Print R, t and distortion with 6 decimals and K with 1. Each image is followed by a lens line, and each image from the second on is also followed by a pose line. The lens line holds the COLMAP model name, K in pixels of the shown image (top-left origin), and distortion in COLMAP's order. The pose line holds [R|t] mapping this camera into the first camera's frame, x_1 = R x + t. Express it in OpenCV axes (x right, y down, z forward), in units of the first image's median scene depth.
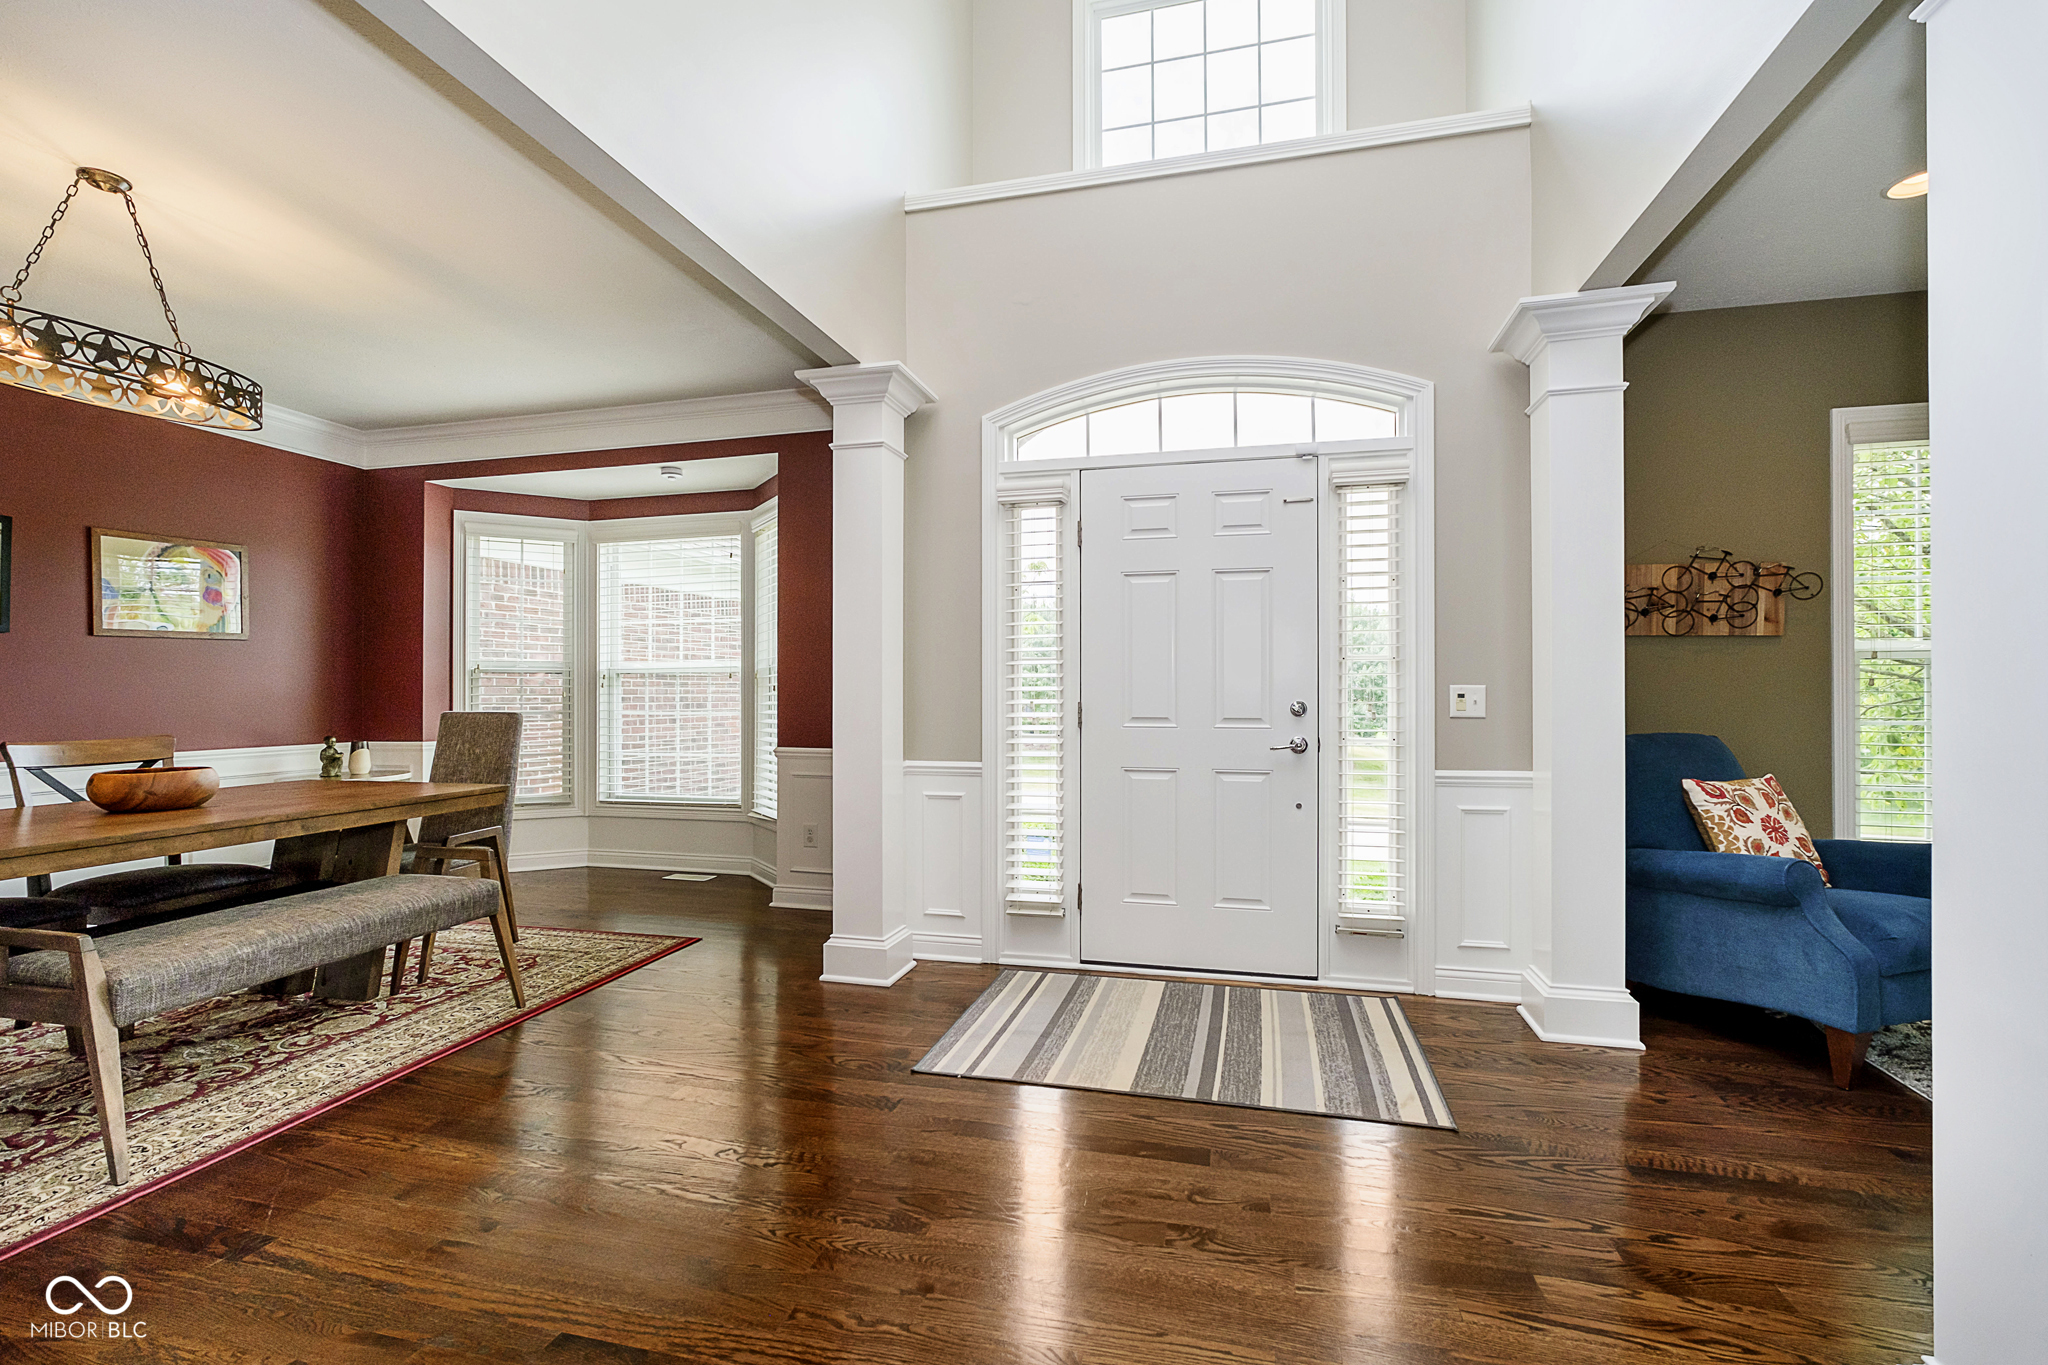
lens RADIAL K [[895.8, 0, 1049.7], [0, 895.8, 688.9], [0, 0, 1]] dist [-0.003304, 0.004896]
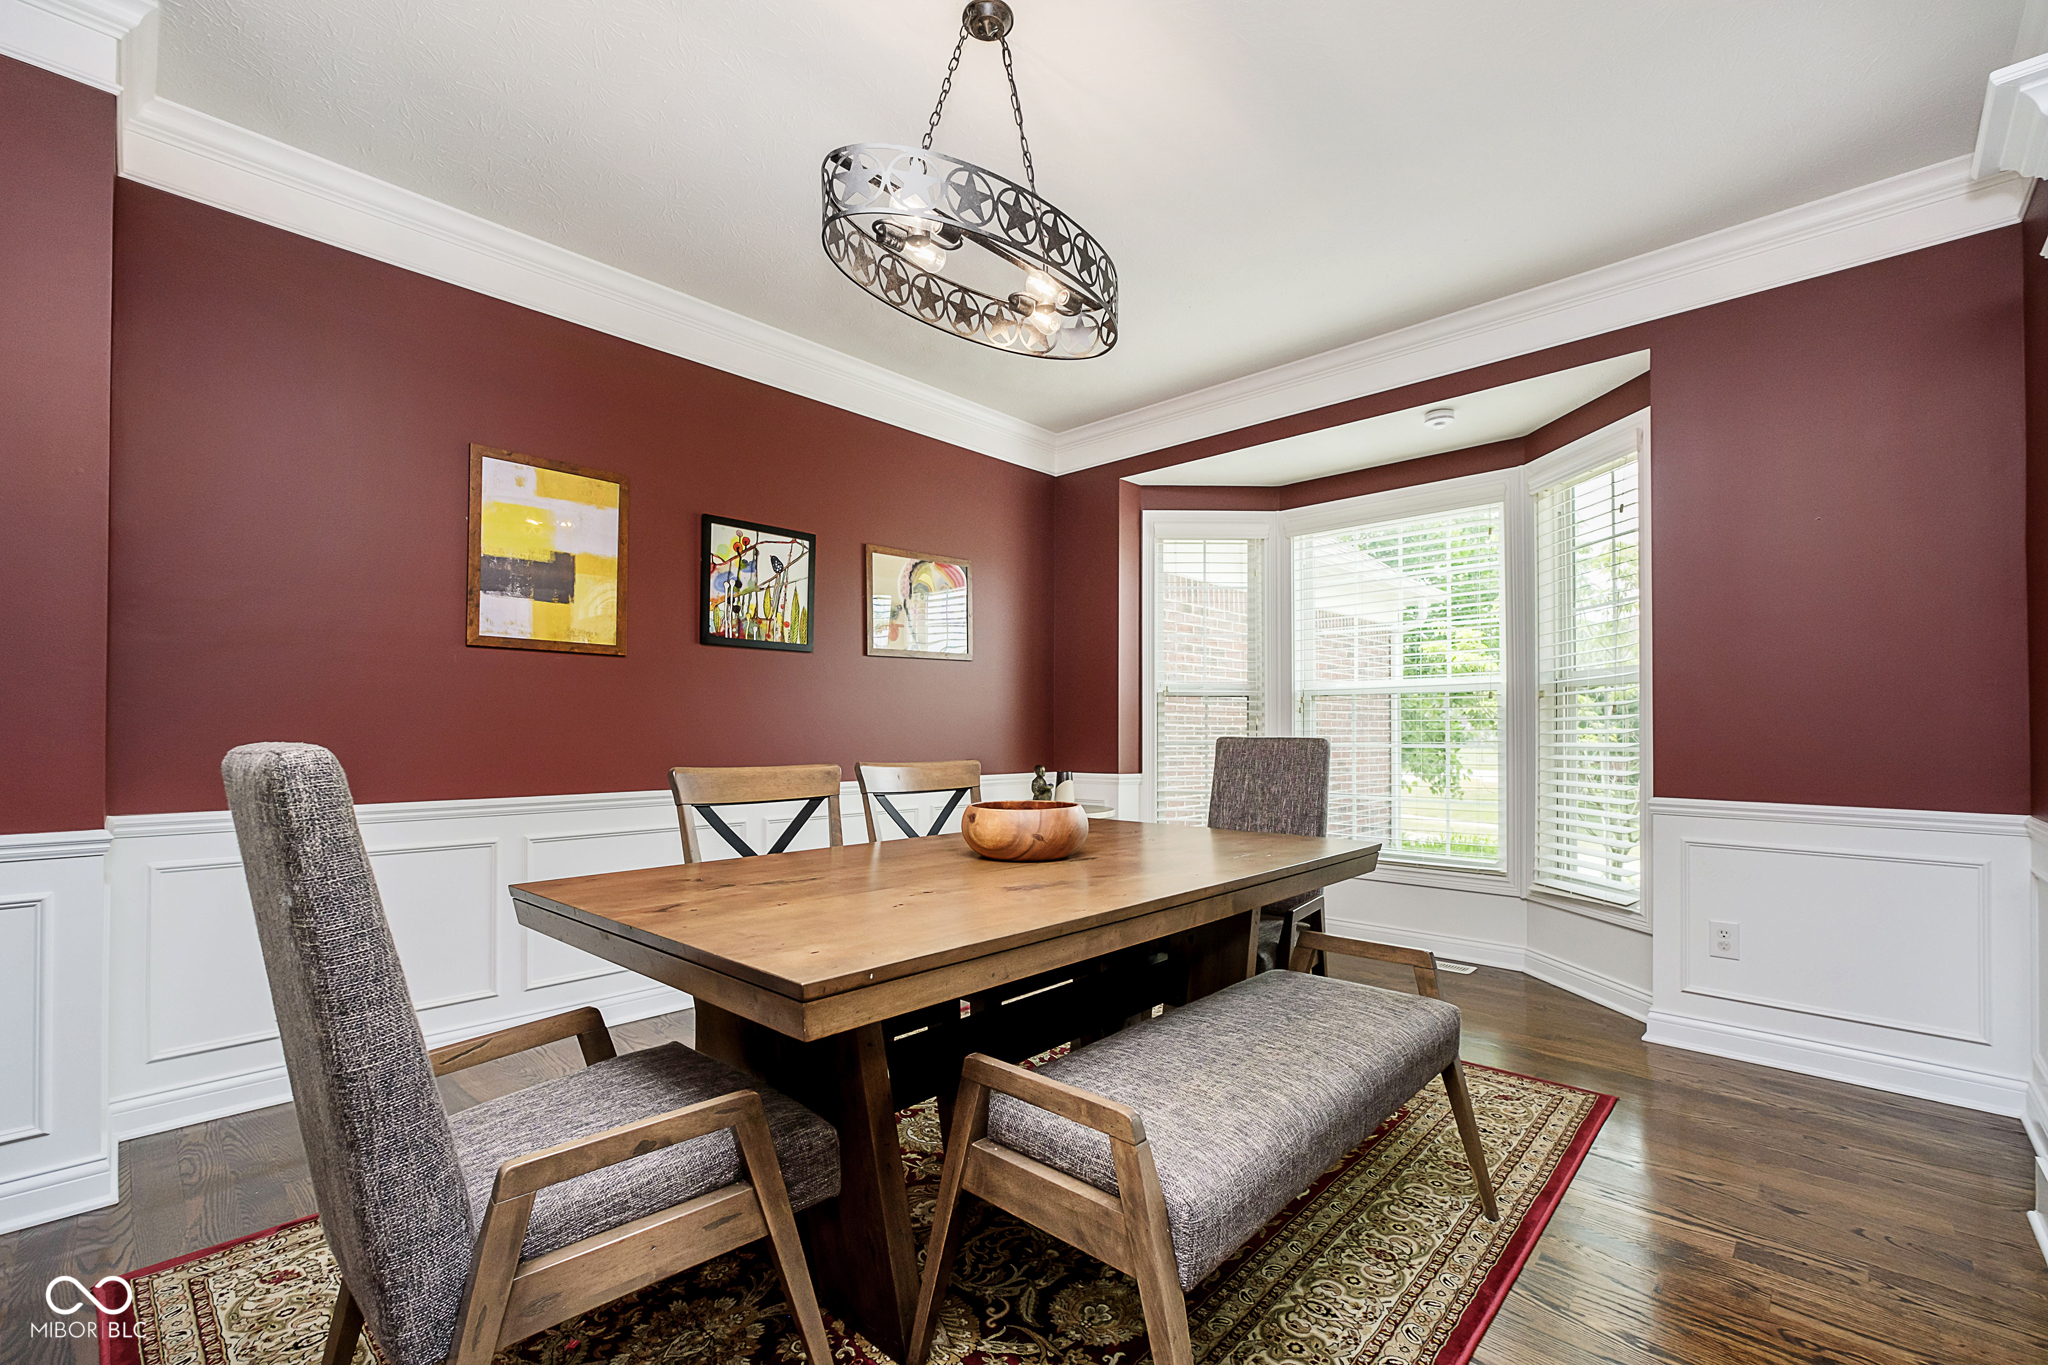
lens RADIAL K [[864.8, 0, 1026.3], [0, 864.8, 728.1], [0, 0, 1]] dist [0.000521, 0.000080]
pose [[0.877116, 0.001836, -0.480275, -0.440164], [-0.003497, 0.999991, -0.002564, 0.019488], [0.480265, 0.003929, 0.877114, 0.249933]]
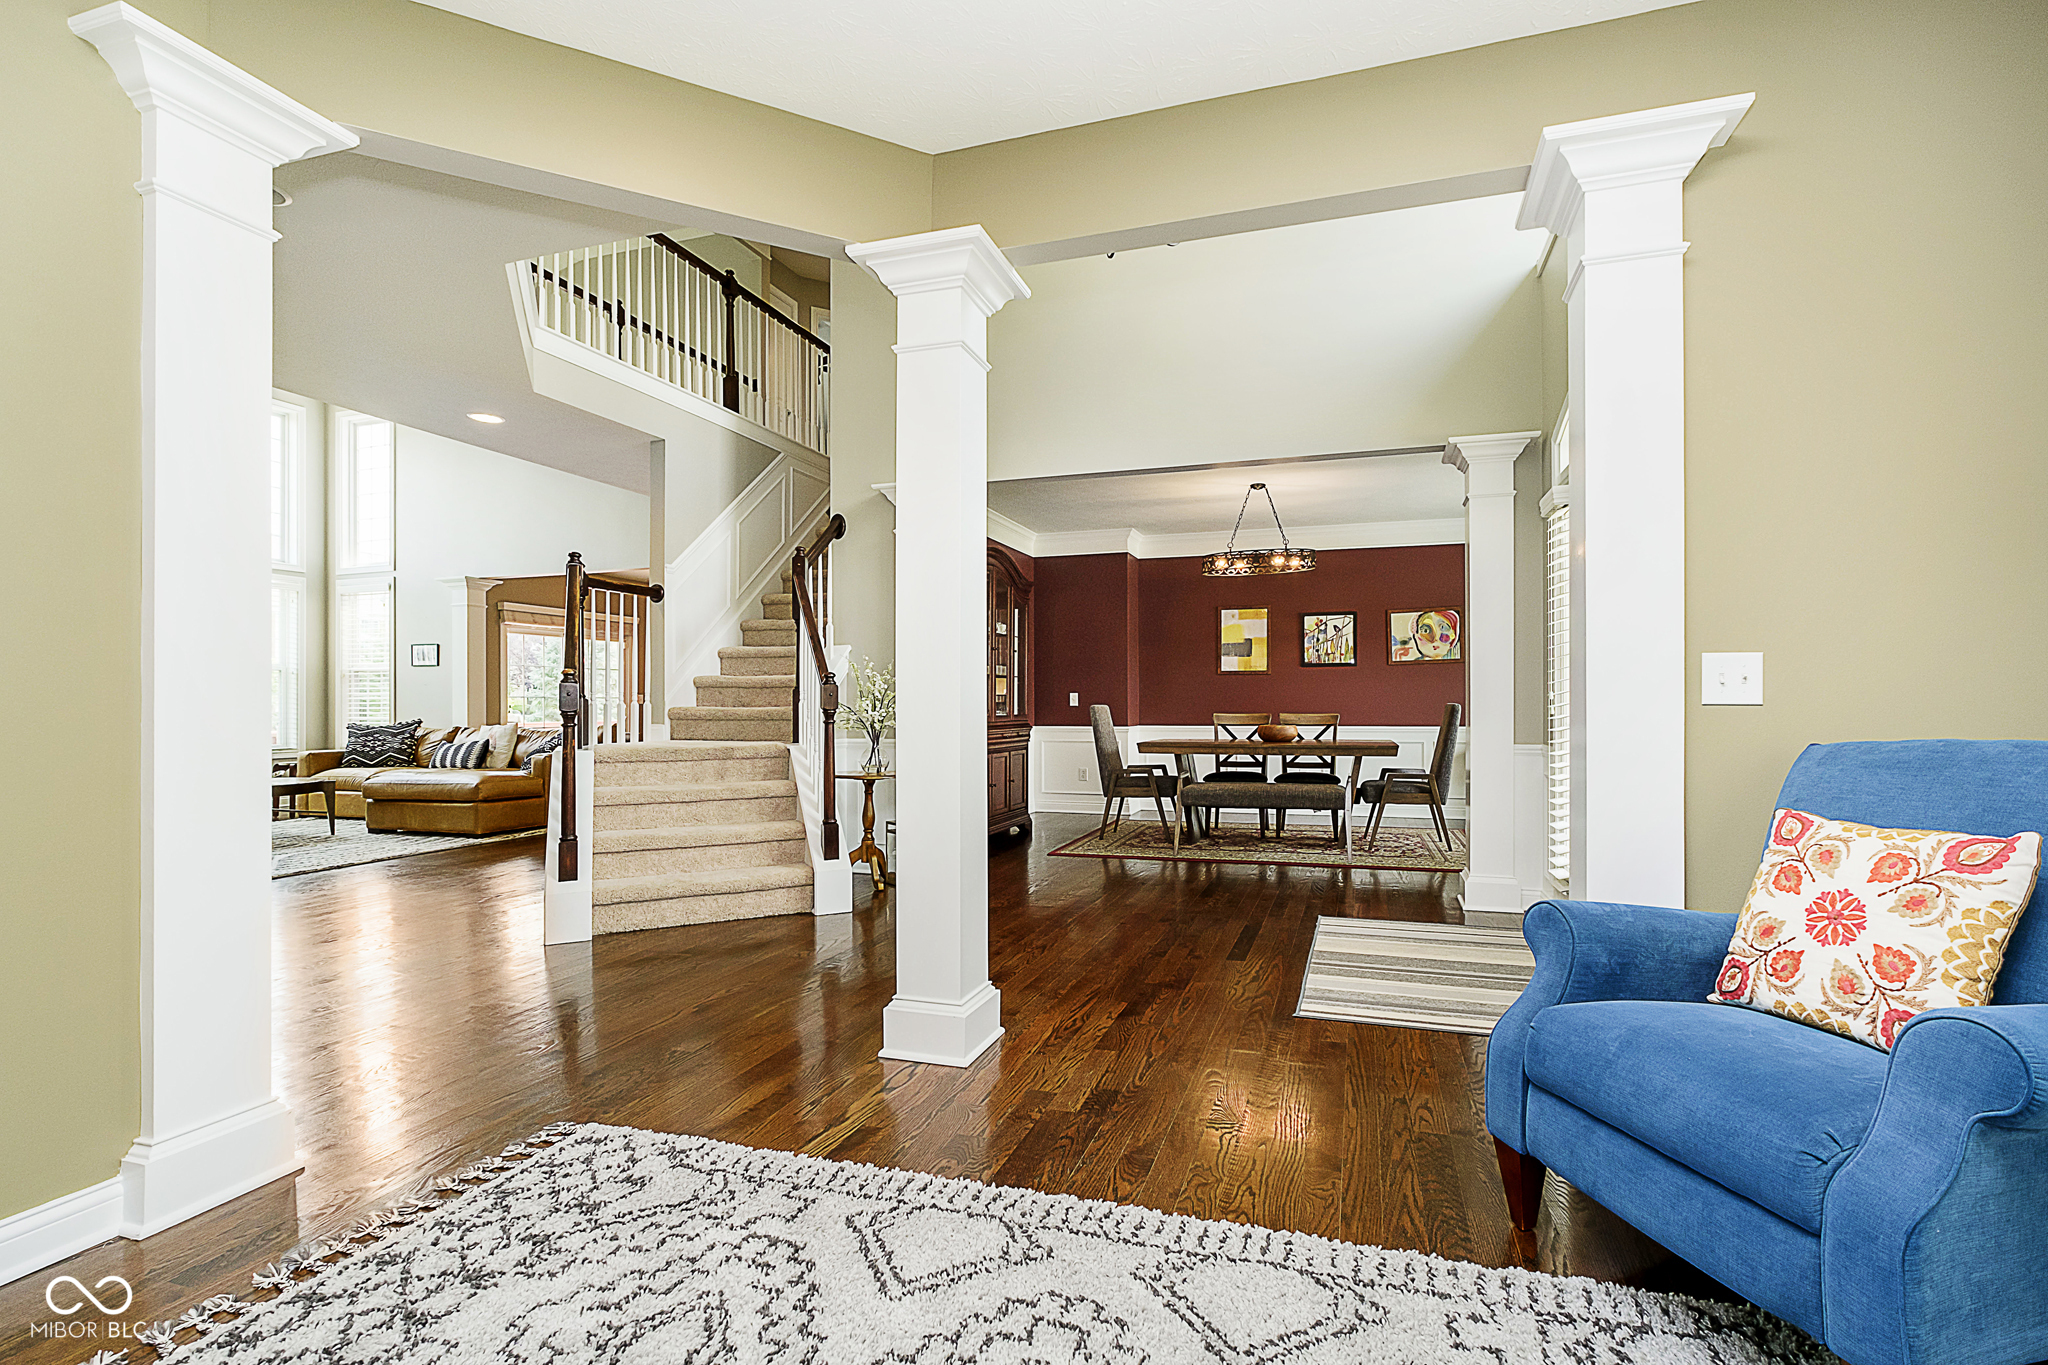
lens RADIAL K [[862.8, 0, 1028.3], [0, 862.8, 699.7], [0, 0, 1]] dist [-0.001522, 0.000023]
pose [[-0.065264, 0.001214, -0.997867, 0.824209], [0.006289, 0.999980, 0.000805, 0.008849], [0.997848, -0.006223, -0.065270, 0.319723]]
